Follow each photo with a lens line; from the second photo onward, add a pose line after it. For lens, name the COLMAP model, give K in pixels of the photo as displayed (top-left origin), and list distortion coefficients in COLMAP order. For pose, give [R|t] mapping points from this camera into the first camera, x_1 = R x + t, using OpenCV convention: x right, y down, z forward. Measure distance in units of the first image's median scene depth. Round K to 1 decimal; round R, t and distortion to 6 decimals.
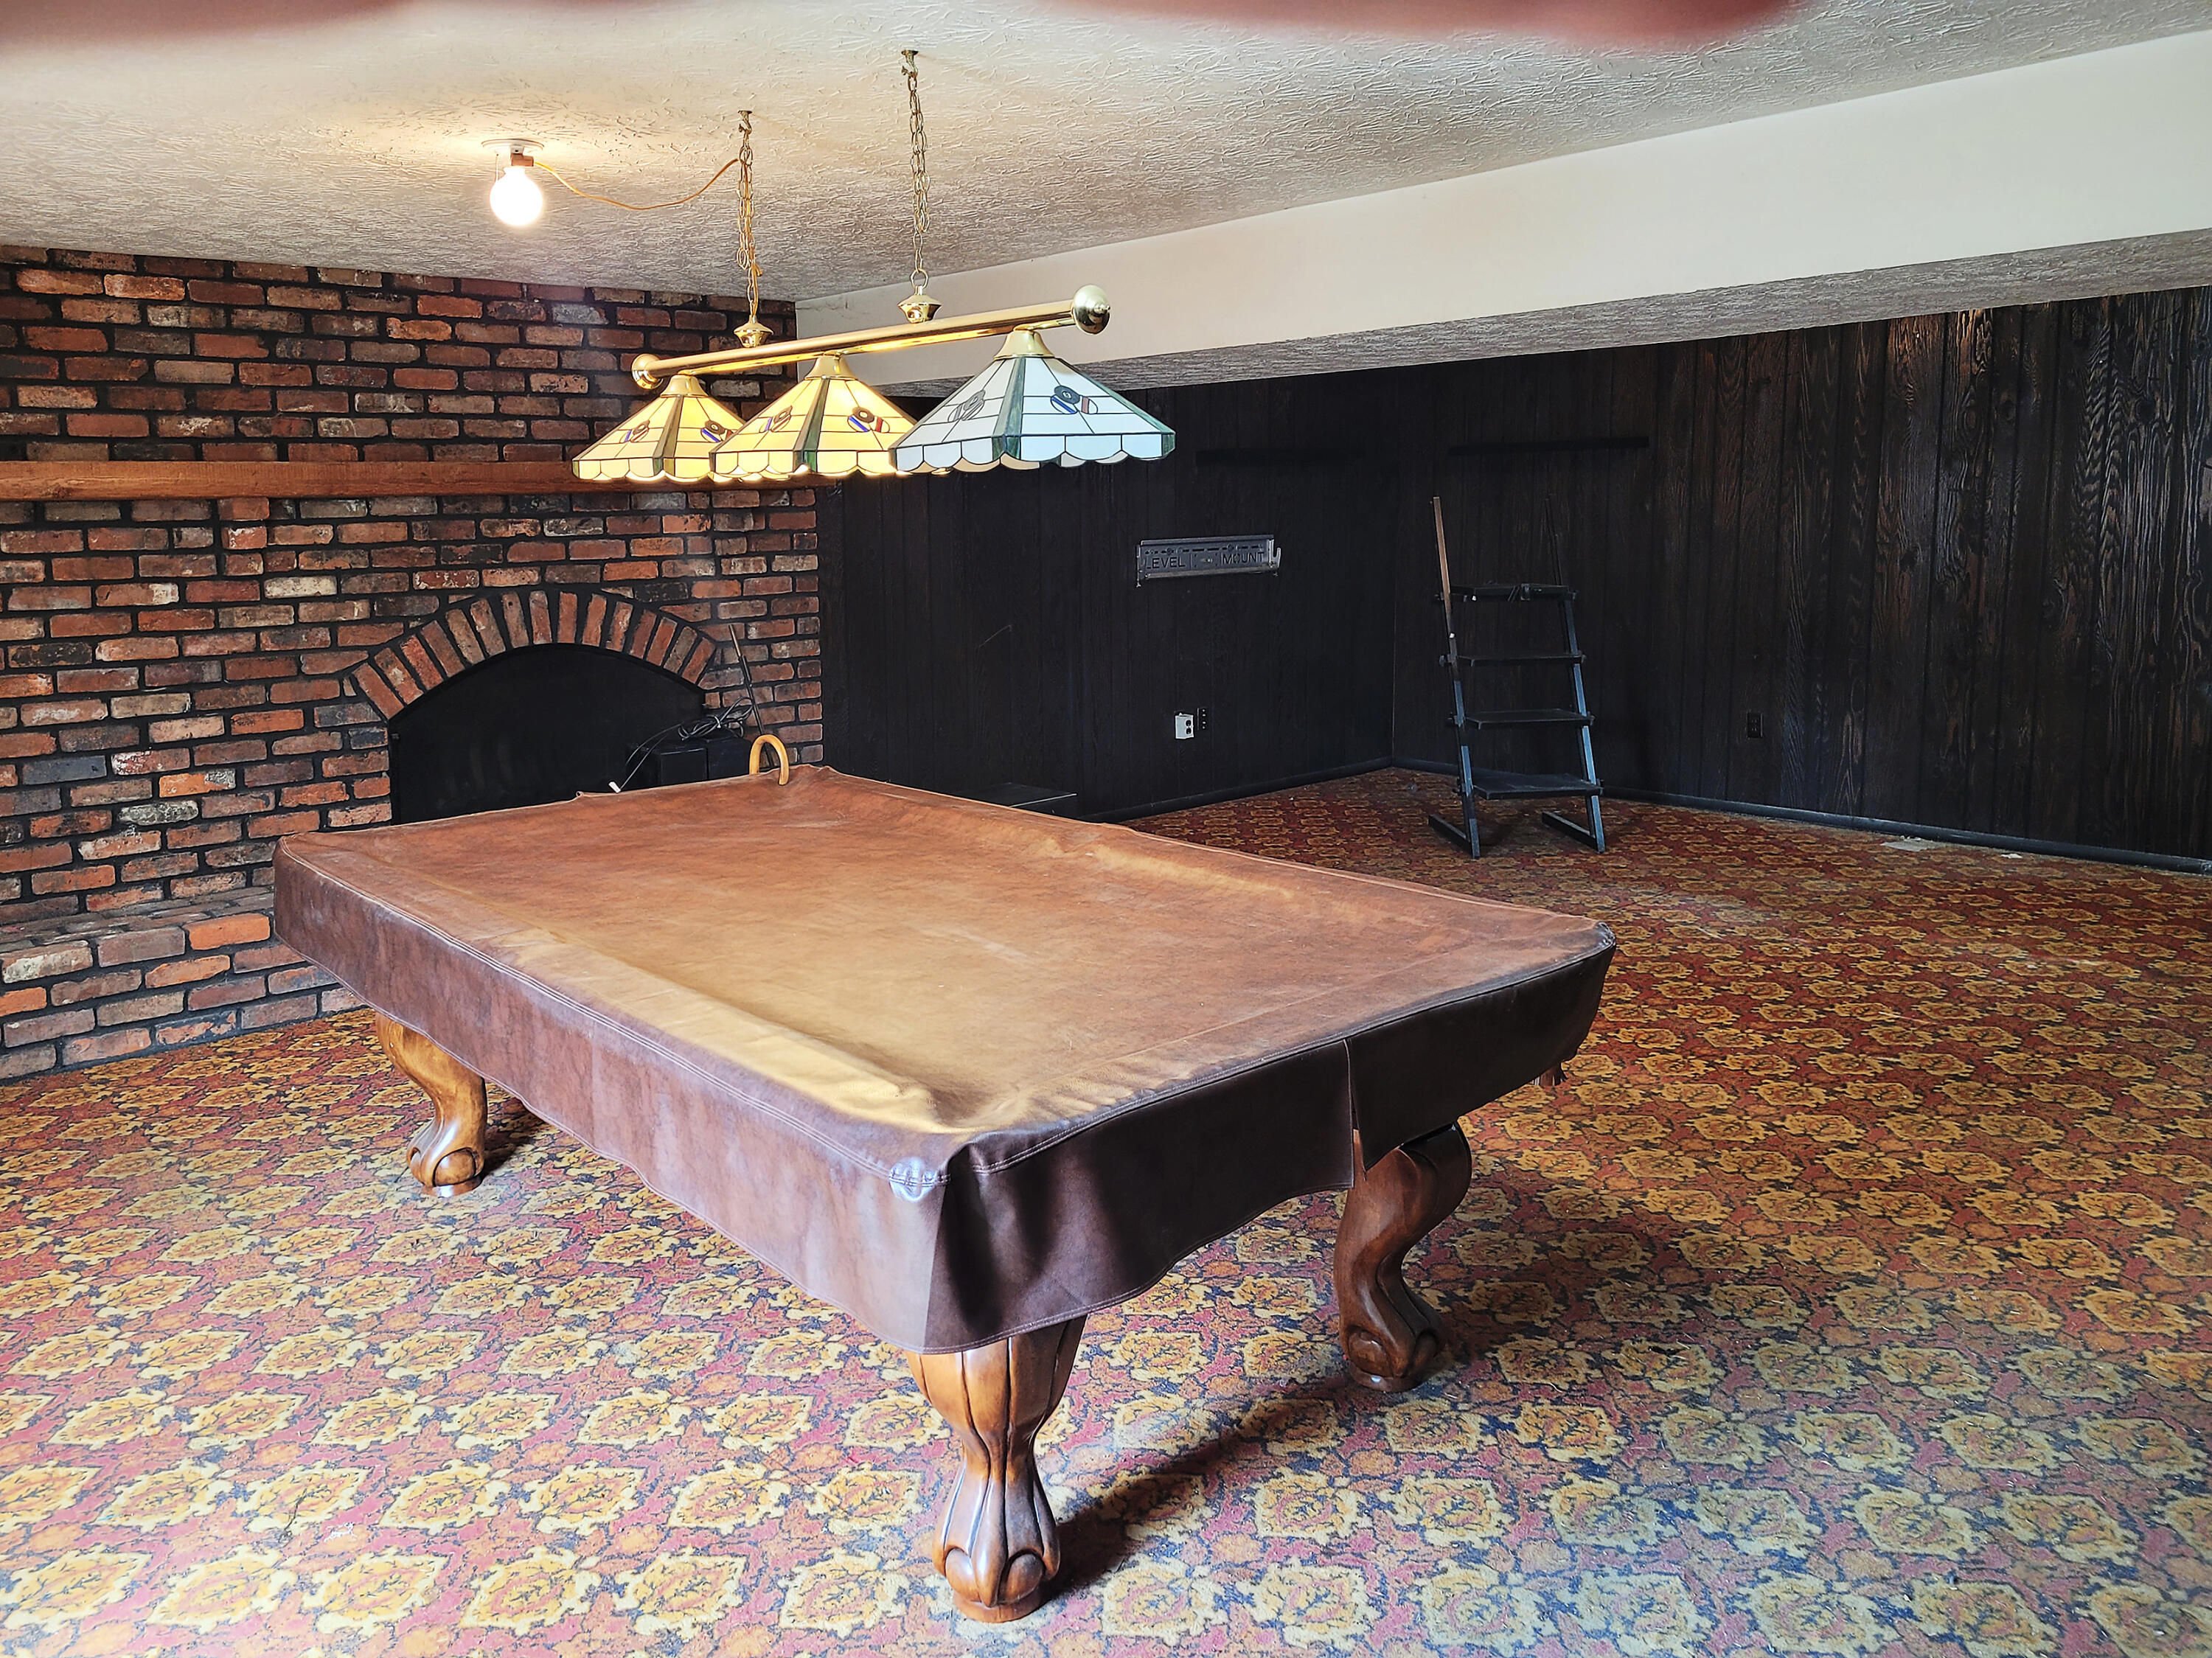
lens RADIAL K [[1675.5, 0, 1105.6], [0, 1675.5, 825.9], [0, 0, 1]] dist [-0.005631, -0.015242]
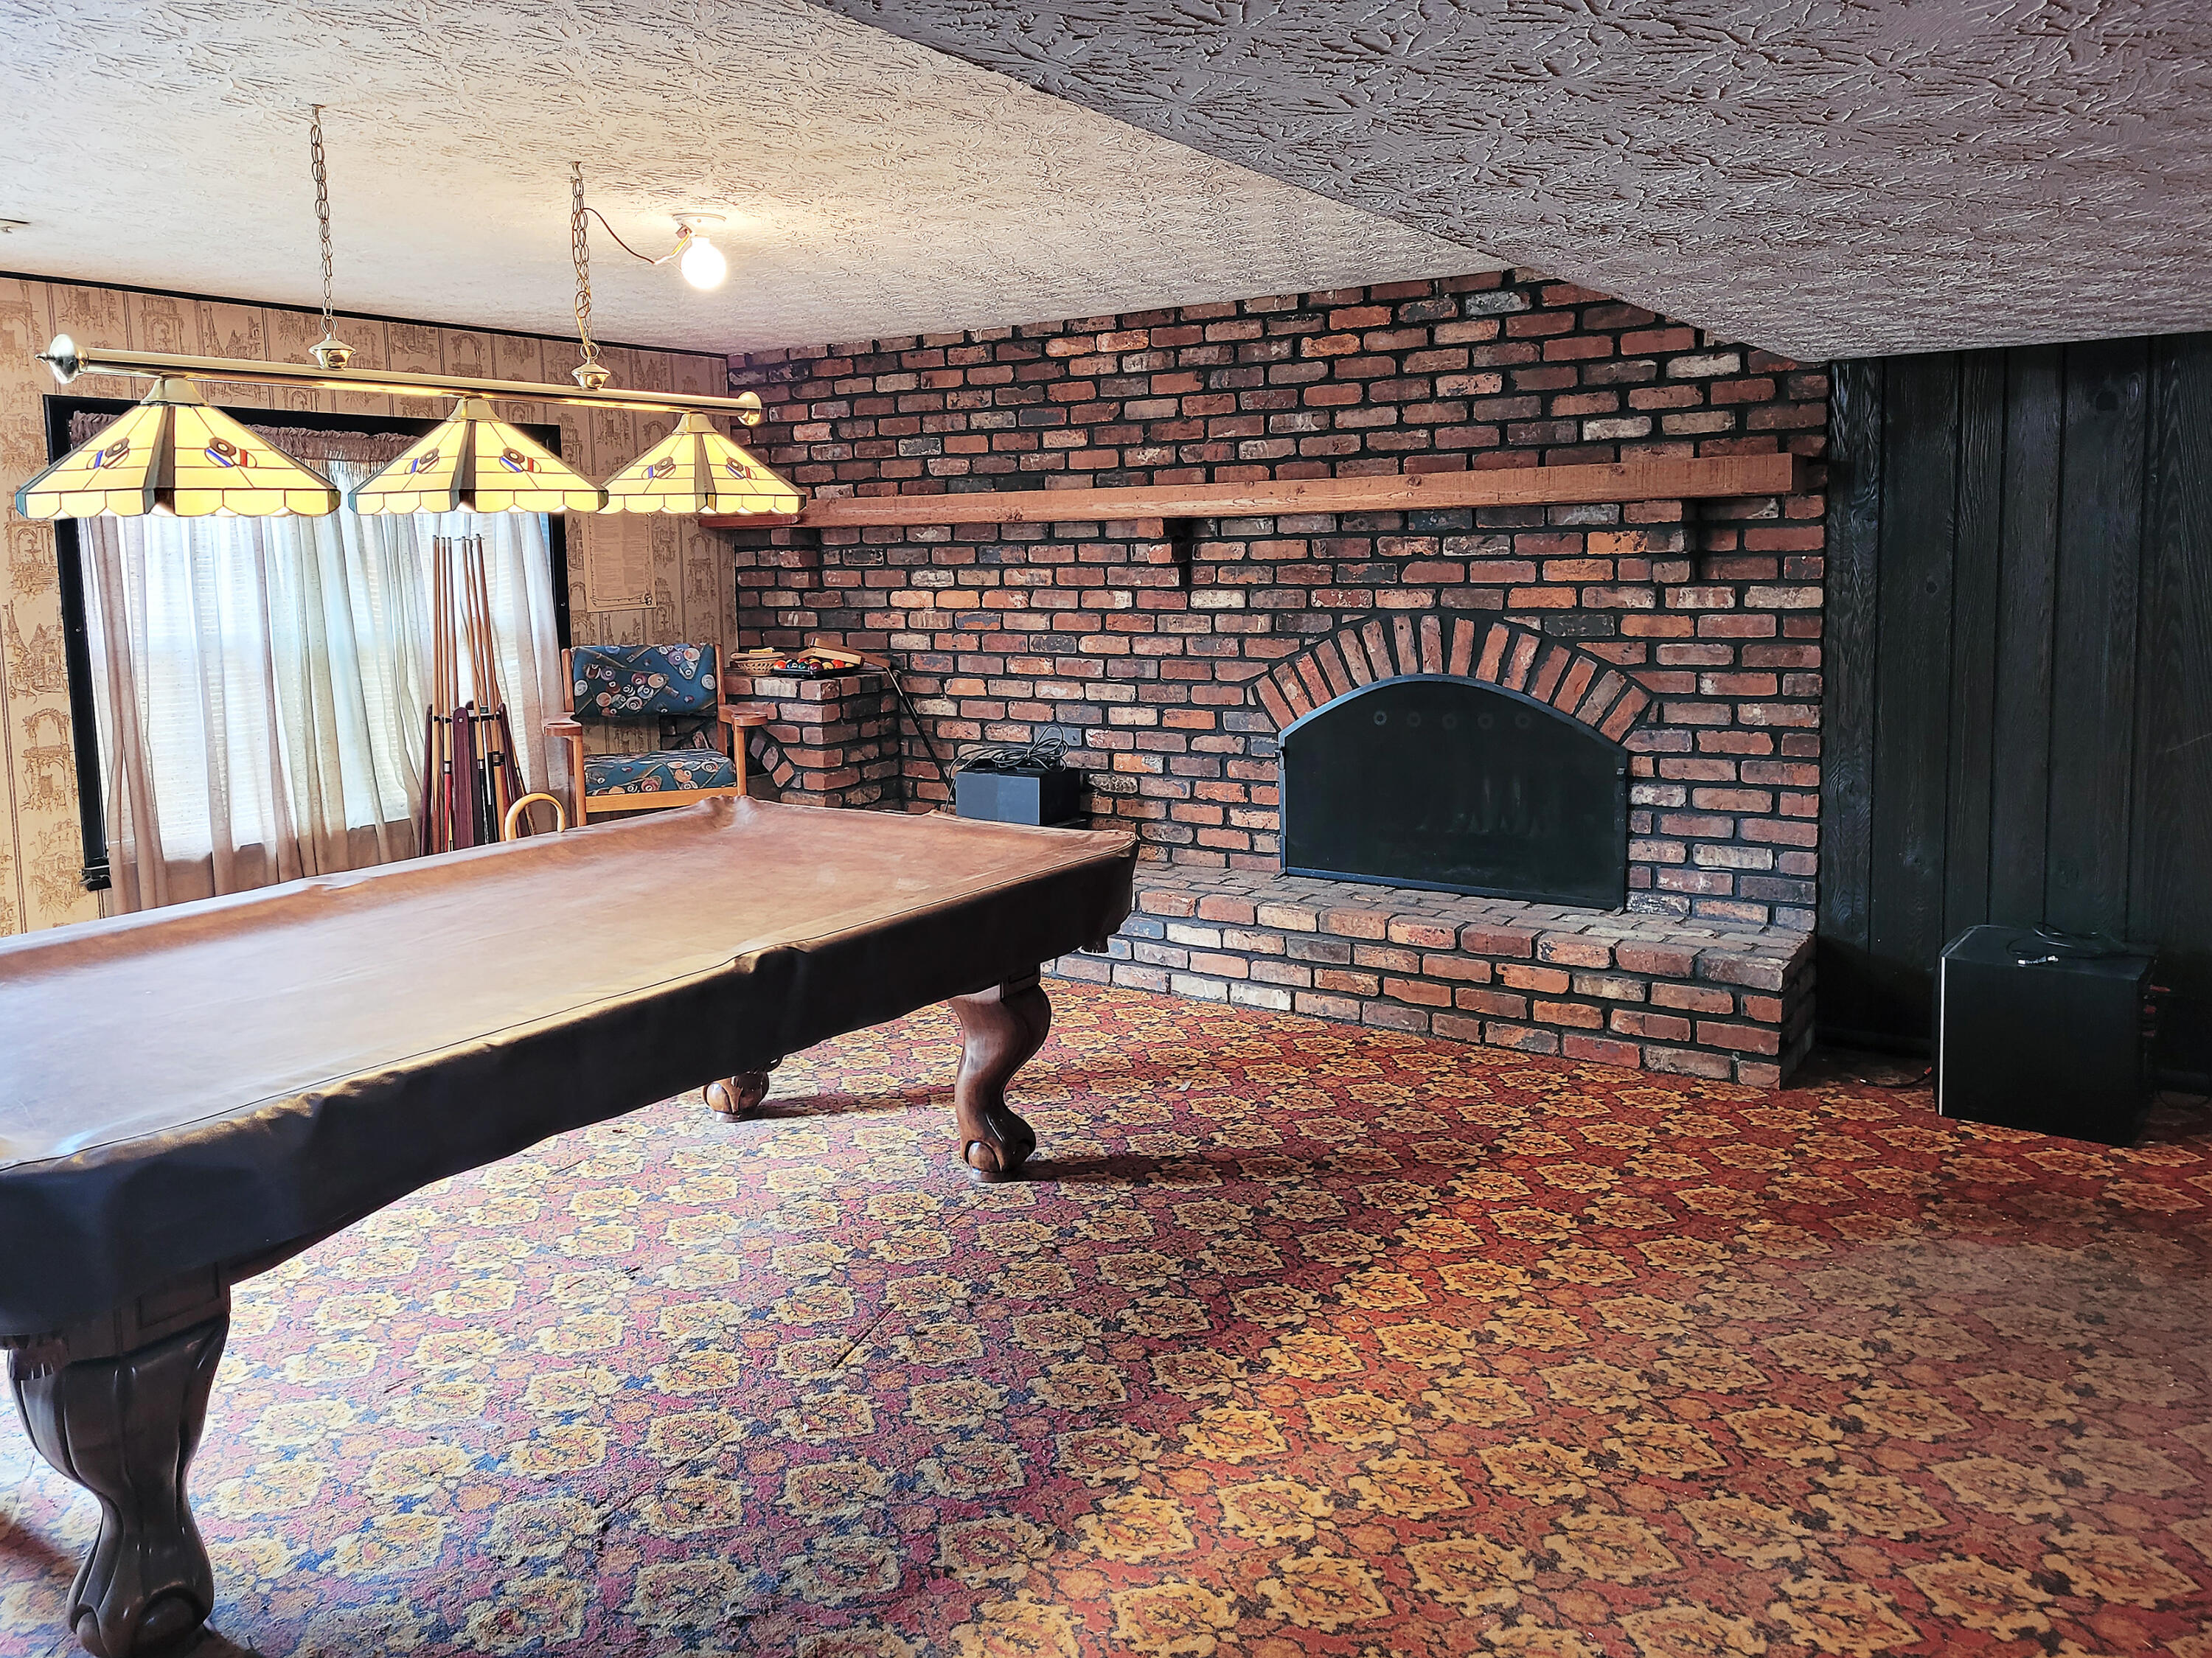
lens RADIAL K [[1675.5, 0, 1104.8], [0, 1675.5, 771.3], [0, 0, 1]] dist [-0.005631, -0.015242]
pose [[0.228409, 0.143624, -0.962913, 0.543197], [-0.166329, 0.980274, 0.106759, -0.134049], [0.959252, 0.135776, 0.247792, 0.660889]]
